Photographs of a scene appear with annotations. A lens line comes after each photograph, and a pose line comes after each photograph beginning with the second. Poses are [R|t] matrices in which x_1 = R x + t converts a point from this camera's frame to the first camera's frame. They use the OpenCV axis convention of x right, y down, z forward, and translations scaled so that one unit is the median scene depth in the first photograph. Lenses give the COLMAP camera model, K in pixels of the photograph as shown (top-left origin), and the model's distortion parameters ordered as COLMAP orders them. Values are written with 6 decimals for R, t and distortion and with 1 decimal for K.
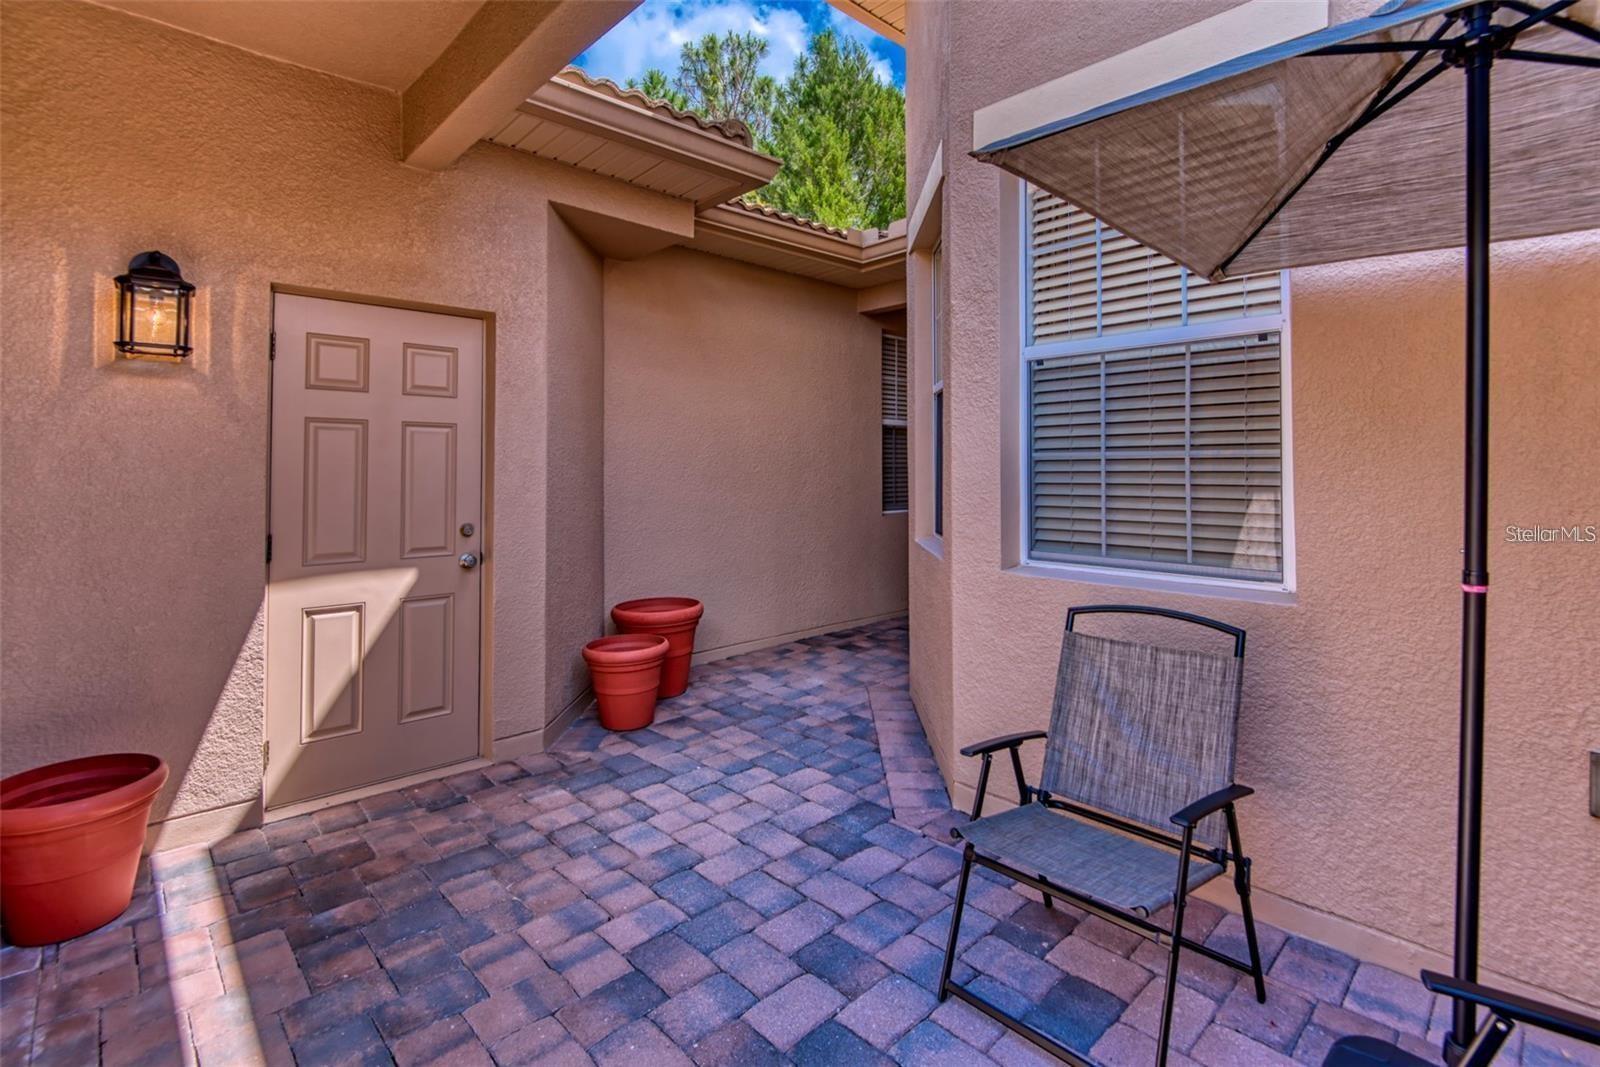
lens RADIAL K [[770.7, 0, 775.8], [0, 770.7, 456.4], [0, 0, 1]] dist [-0.009795, -0.001320]
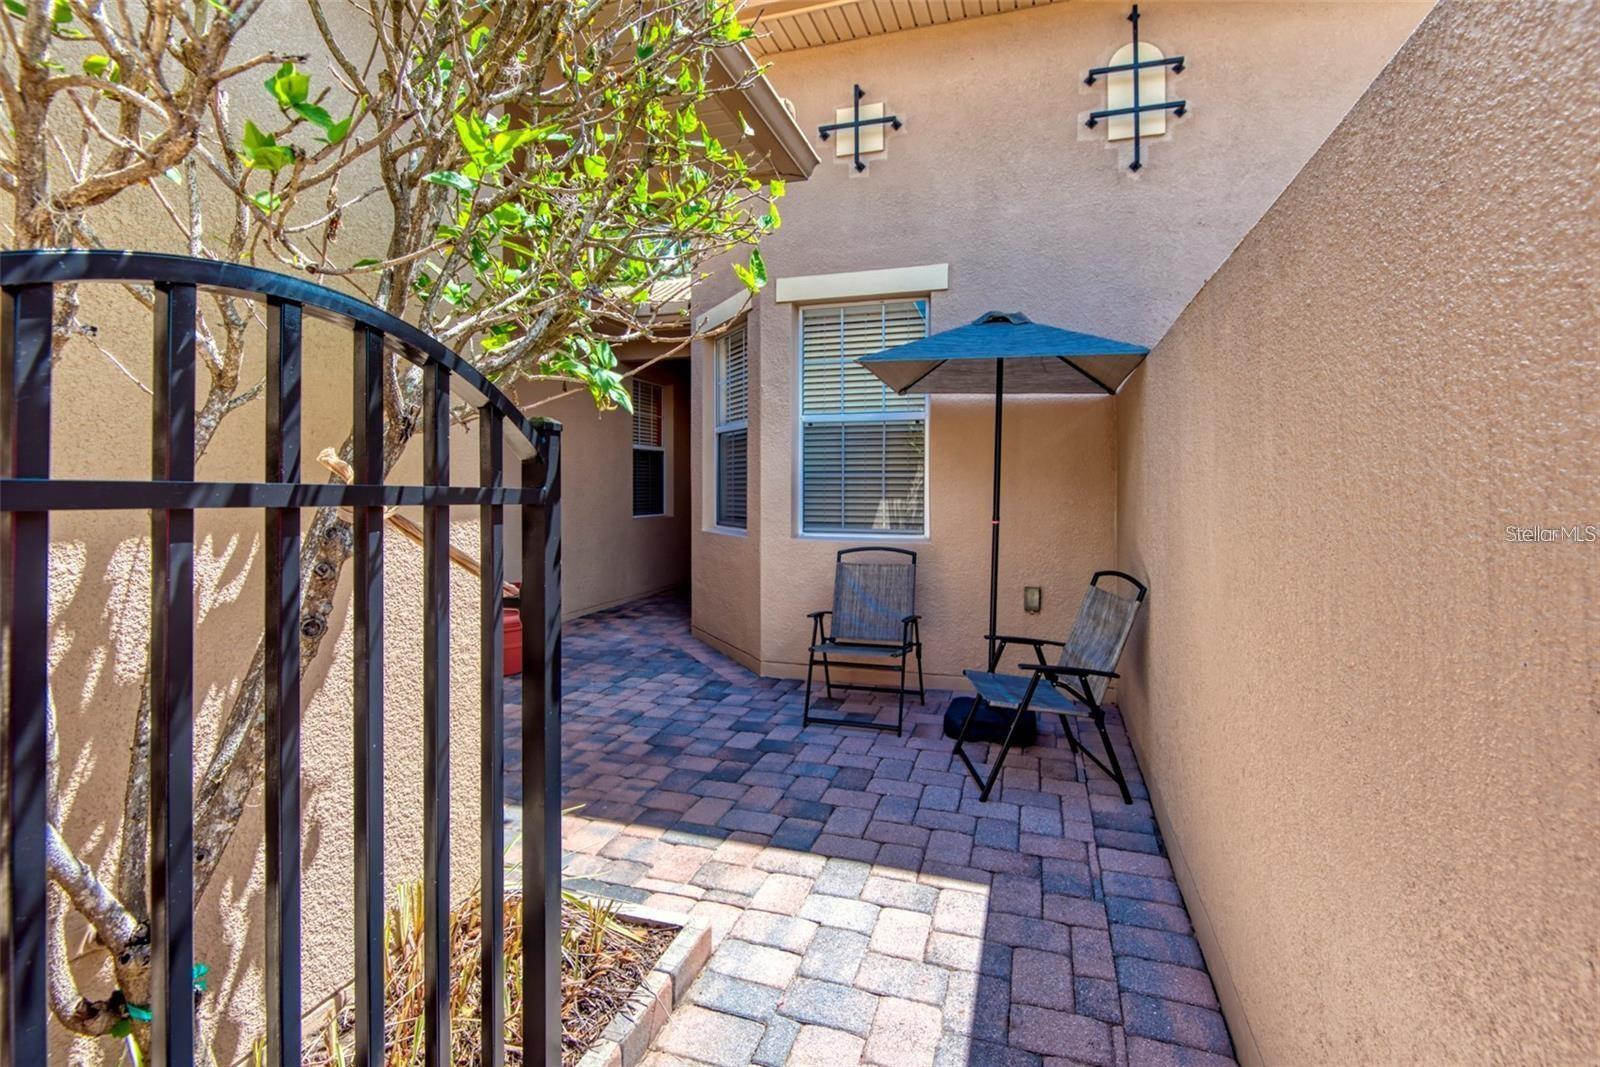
lens RADIAL K [[770.7, 0, 796.7], [0, 770.7, 488.2], [0, 0, 1]] dist [-0.009795, -0.001320]
pose [[0.871896, 0.000082, 0.489691, -0.749771], [-0.010461, 0.999775, 0.018458, -0.004809], [-0.489580, -0.021216, 0.871700, -0.751585]]
